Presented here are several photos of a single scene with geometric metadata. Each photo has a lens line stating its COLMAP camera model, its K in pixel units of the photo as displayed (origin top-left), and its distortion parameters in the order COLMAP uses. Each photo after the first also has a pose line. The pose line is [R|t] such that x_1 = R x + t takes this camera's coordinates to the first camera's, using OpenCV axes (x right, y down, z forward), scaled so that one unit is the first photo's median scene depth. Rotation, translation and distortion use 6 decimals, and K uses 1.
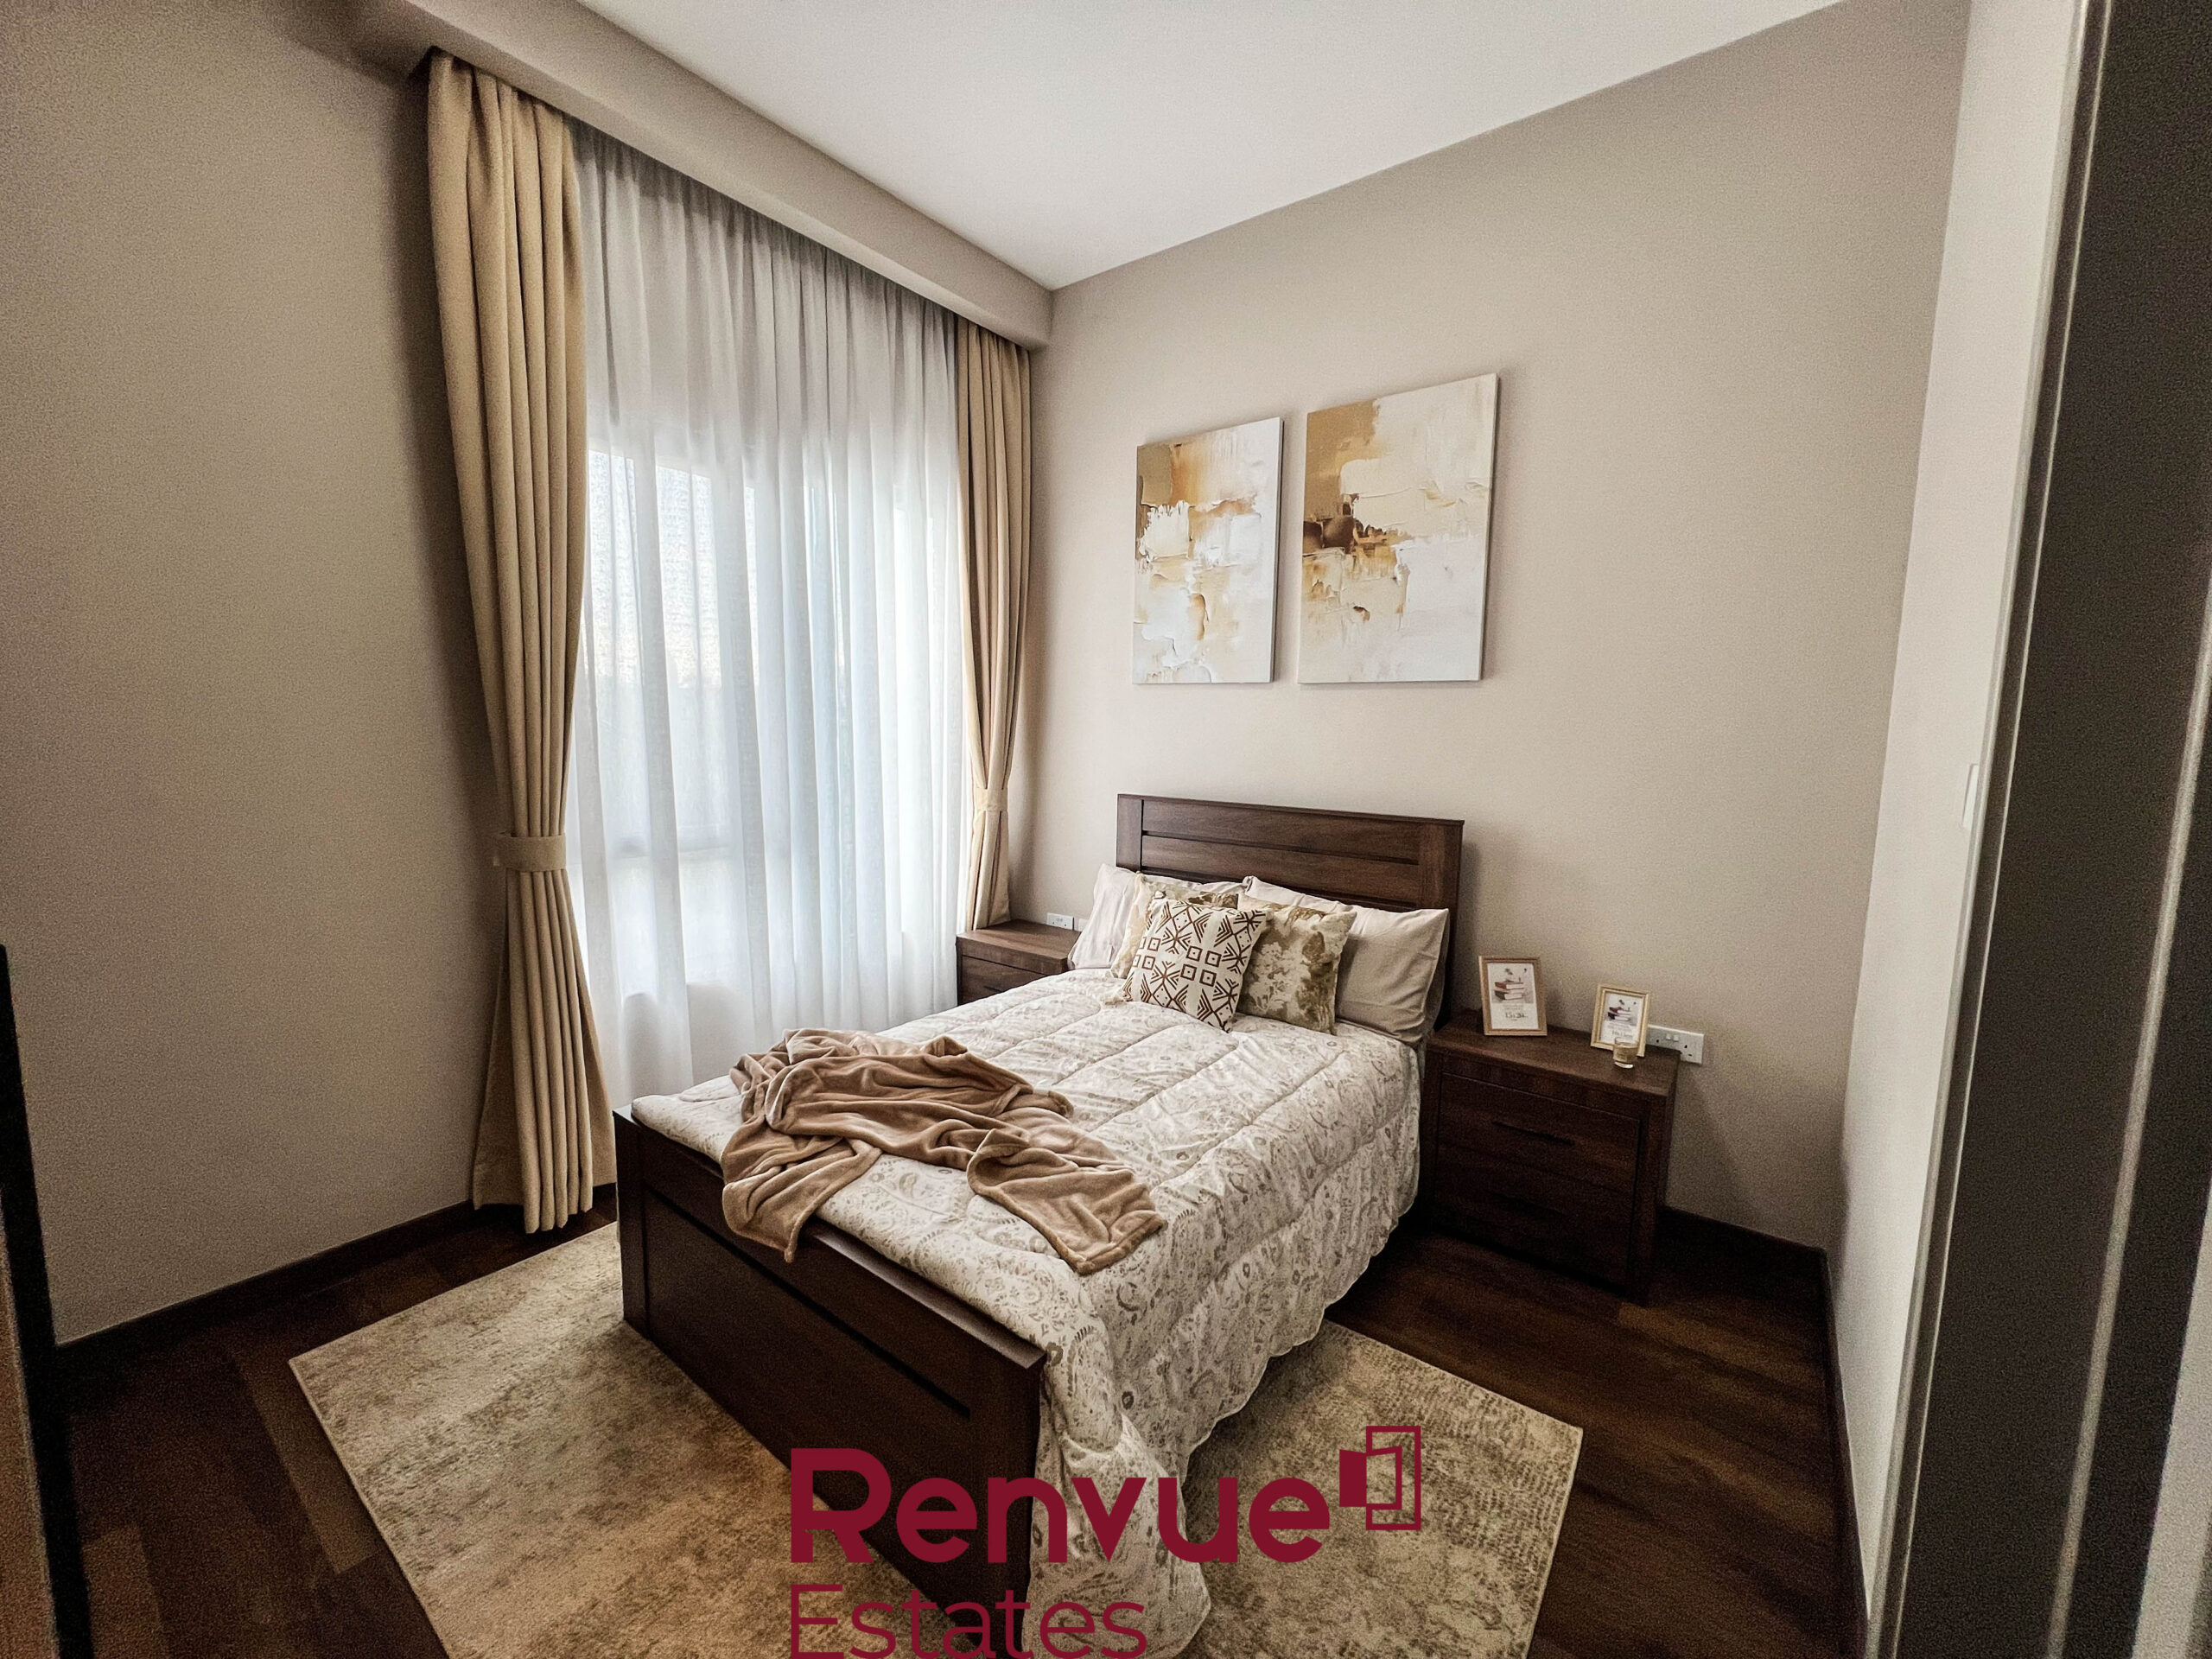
lens RADIAL K [[886.0, 0, 1100.8], [0, 886.0, 827.6], [0, 0, 1]] dist [-0.000344, -0.000405]
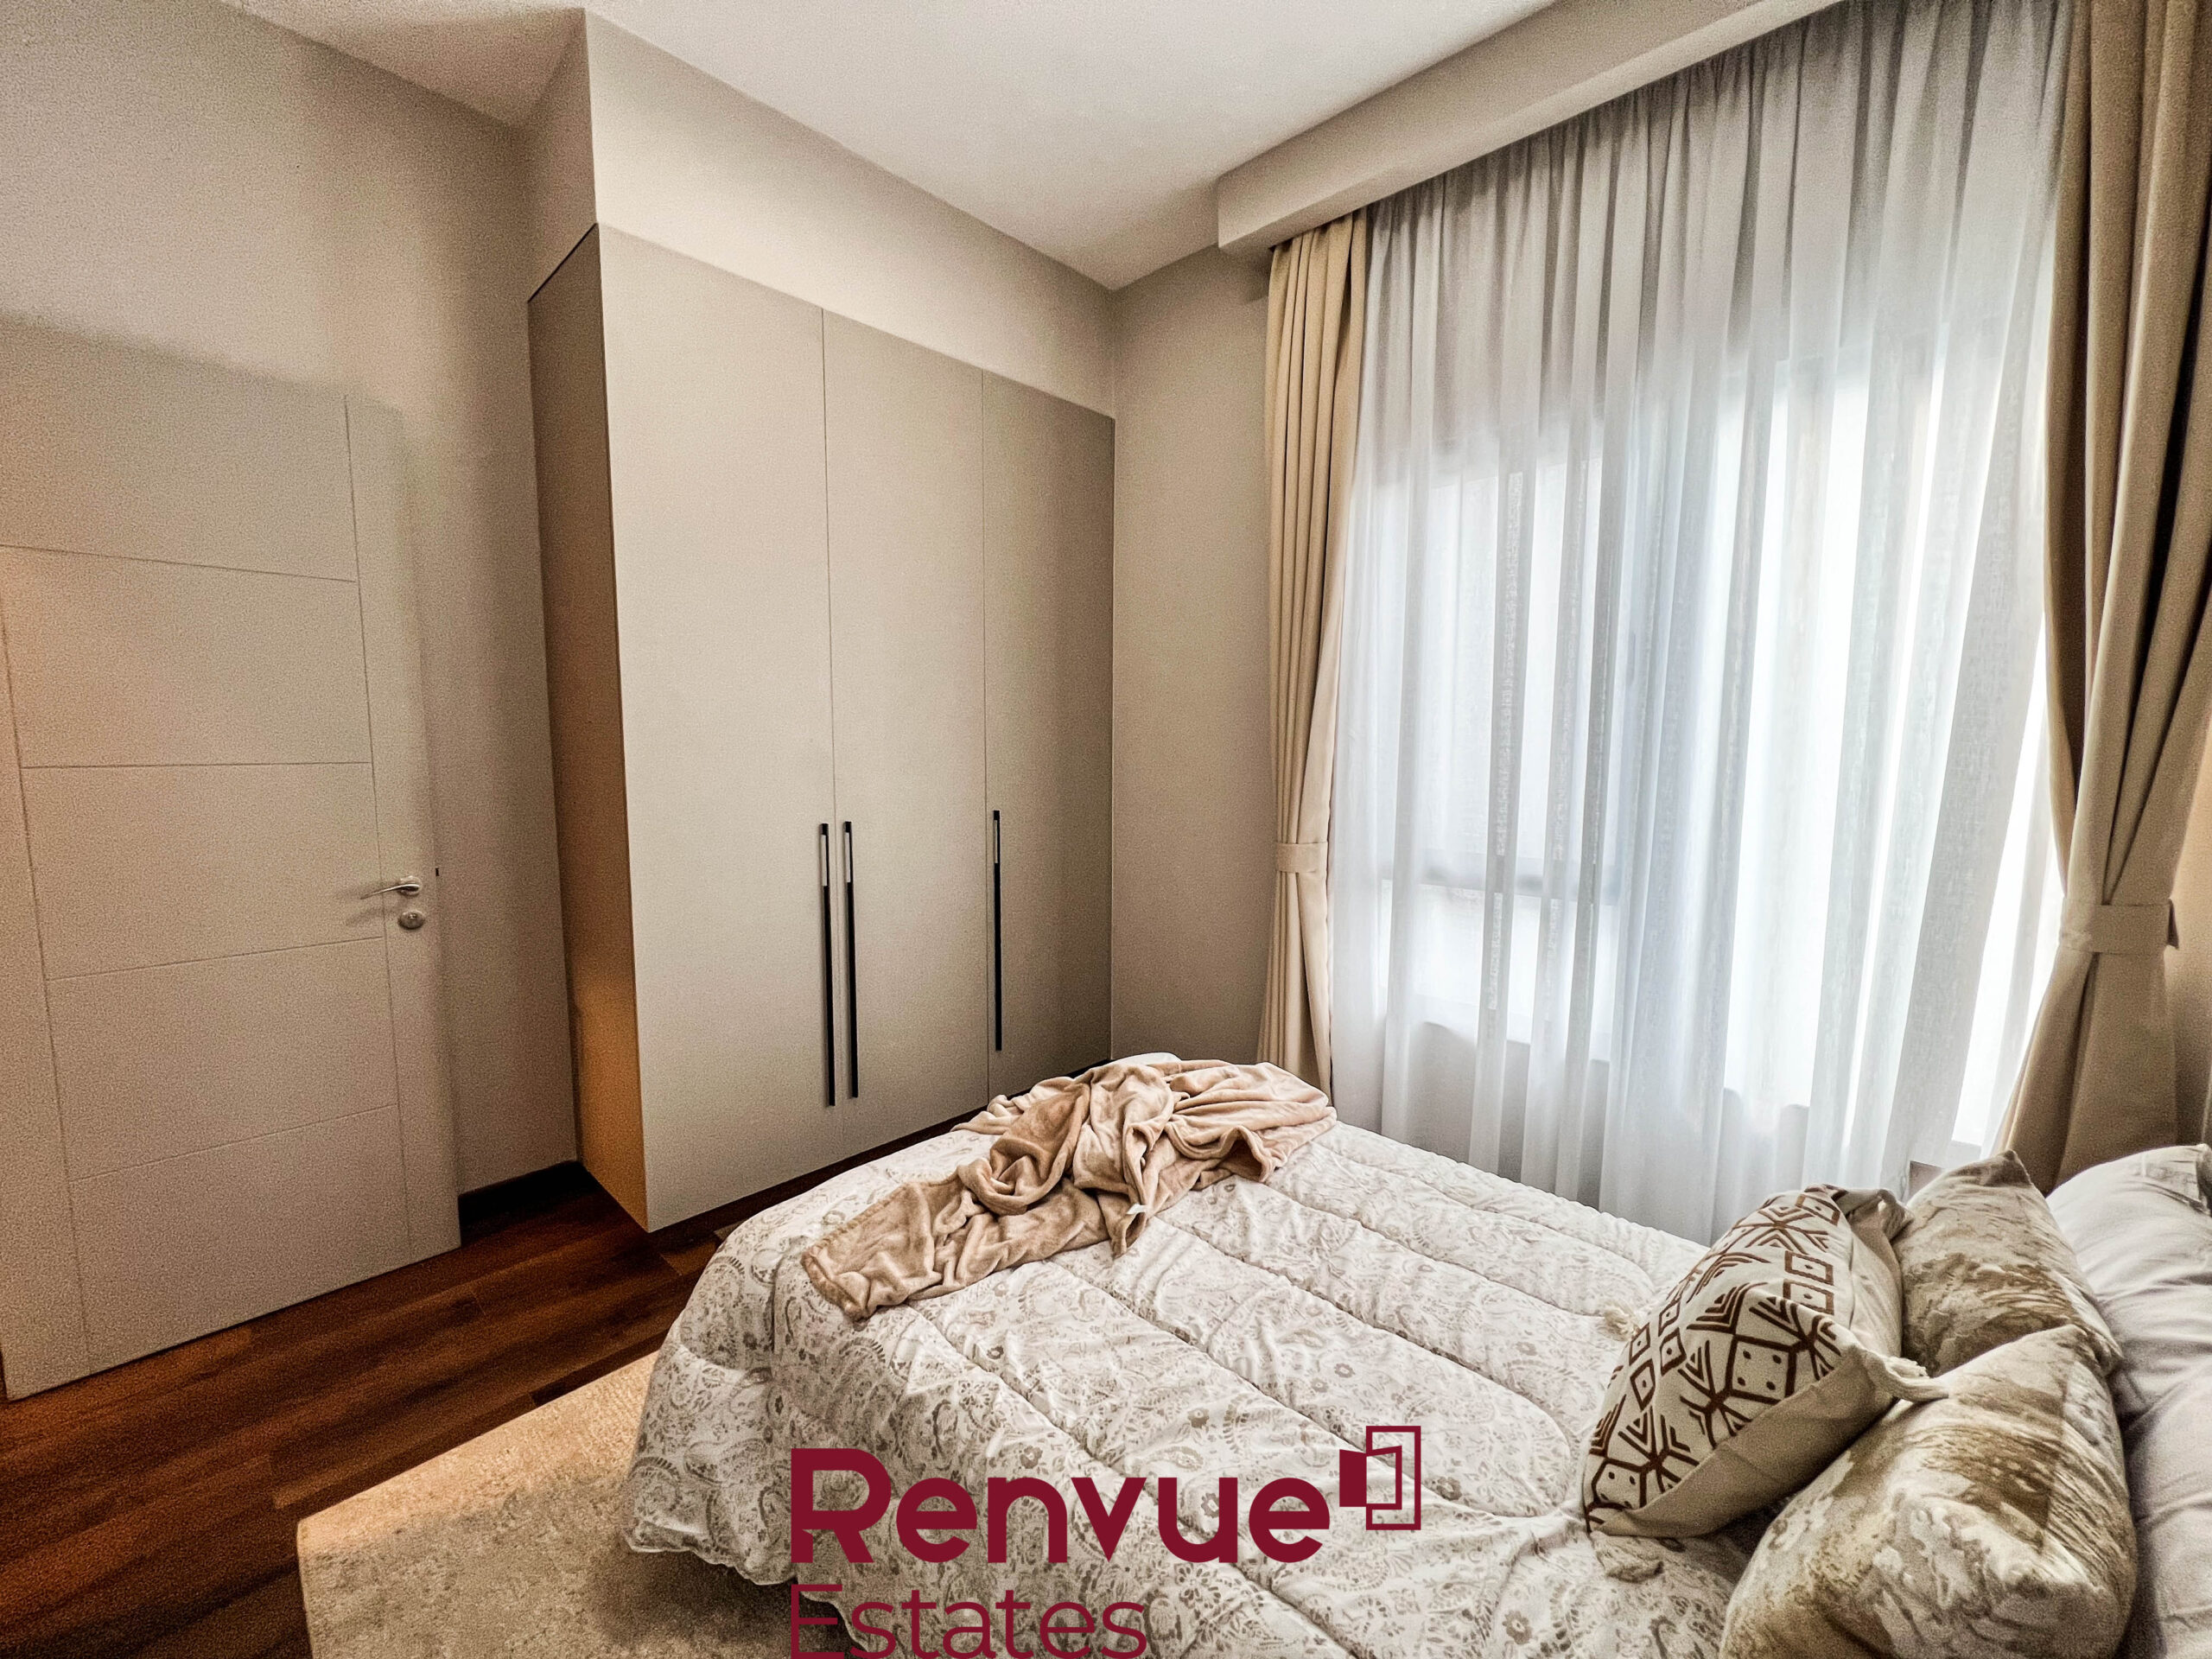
lens RADIAL K [[886.0, 0, 1100.8], [0, 886.0, 827.6], [0, 0, 1]] dist [-0.000344, -0.000405]
pose [[-0.113014, 0.084561, -0.989989, 0.538875], [-0.121433, 0.987727, 0.098230, -0.090522], [0.986145, 0.131319, -0.101359, 0.787695]]
